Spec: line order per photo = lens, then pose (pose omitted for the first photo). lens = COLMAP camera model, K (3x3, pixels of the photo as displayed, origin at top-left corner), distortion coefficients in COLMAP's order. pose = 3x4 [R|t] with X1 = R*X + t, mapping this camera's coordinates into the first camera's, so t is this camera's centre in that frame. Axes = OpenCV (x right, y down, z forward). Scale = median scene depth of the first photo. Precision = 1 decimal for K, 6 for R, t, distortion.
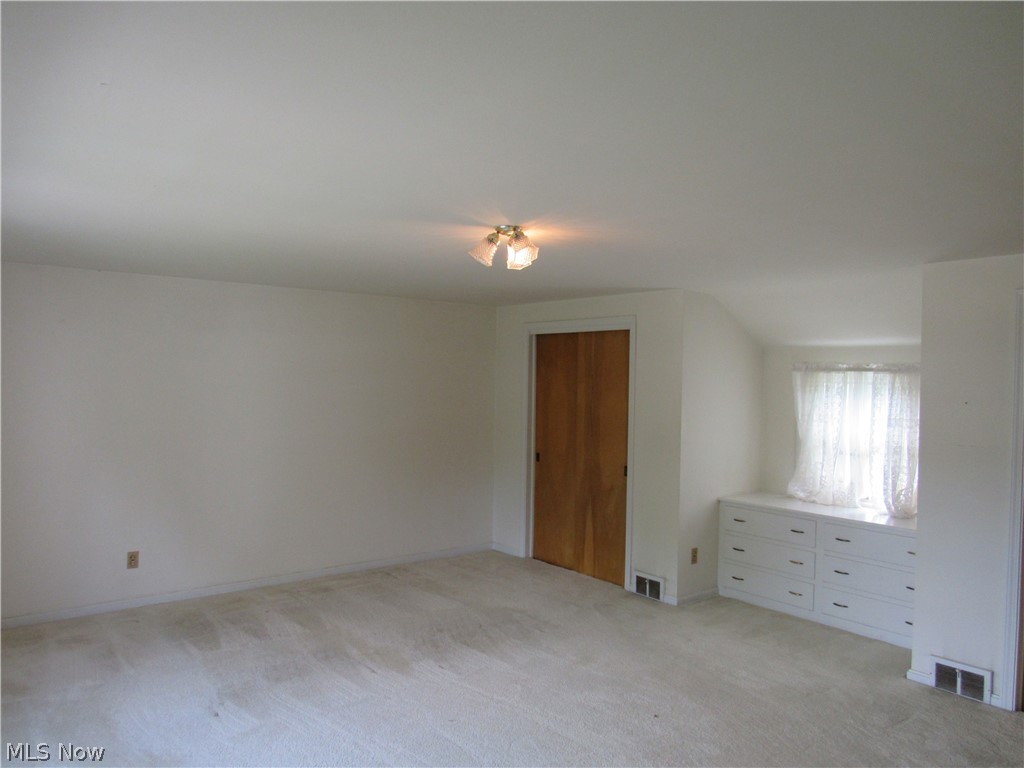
lens RADIAL K [[775.4, 0, 527.1], [0, 775.4, 370.7], [0, 0, 1]] dist [0.000055, -0.001266]
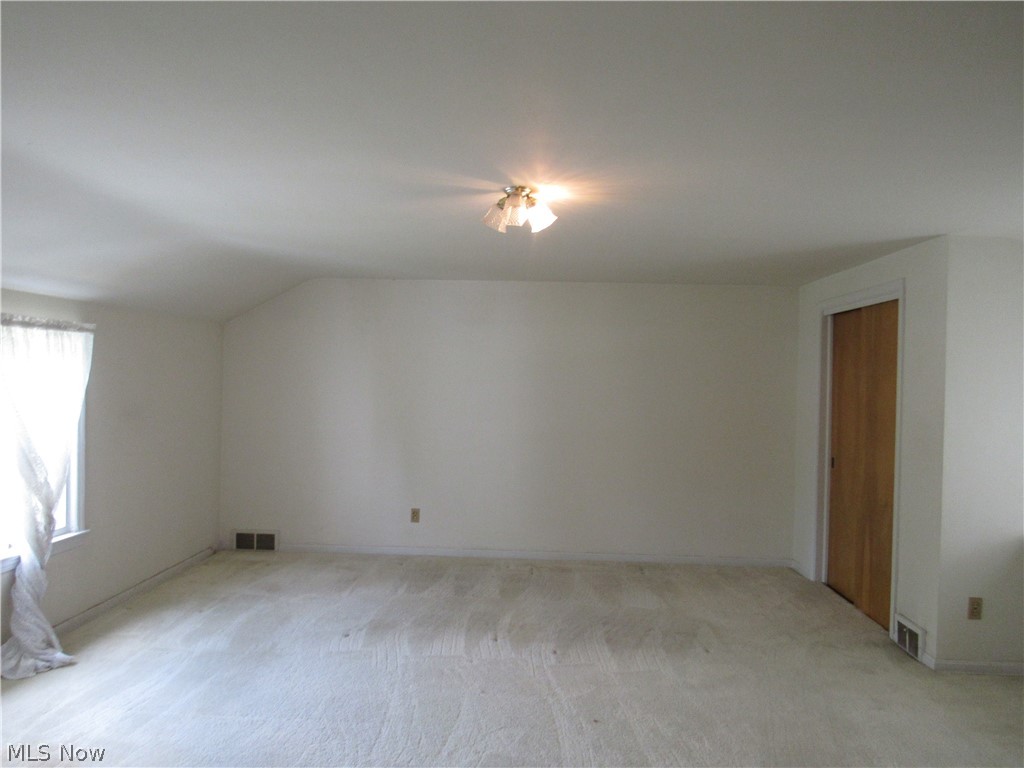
lens RADIAL K [[783.7, 0, 512.0], [0, 783.7, 384.0], [0, 0, 1]] dist [0.005426, 0.004519]
pose [[0.733981, 0.002208, -0.679166, 0.399316], [-0.003927, 0.999992, -0.000993, 0.035587], [0.679158, 0.003396, 0.733984, 0.183811]]
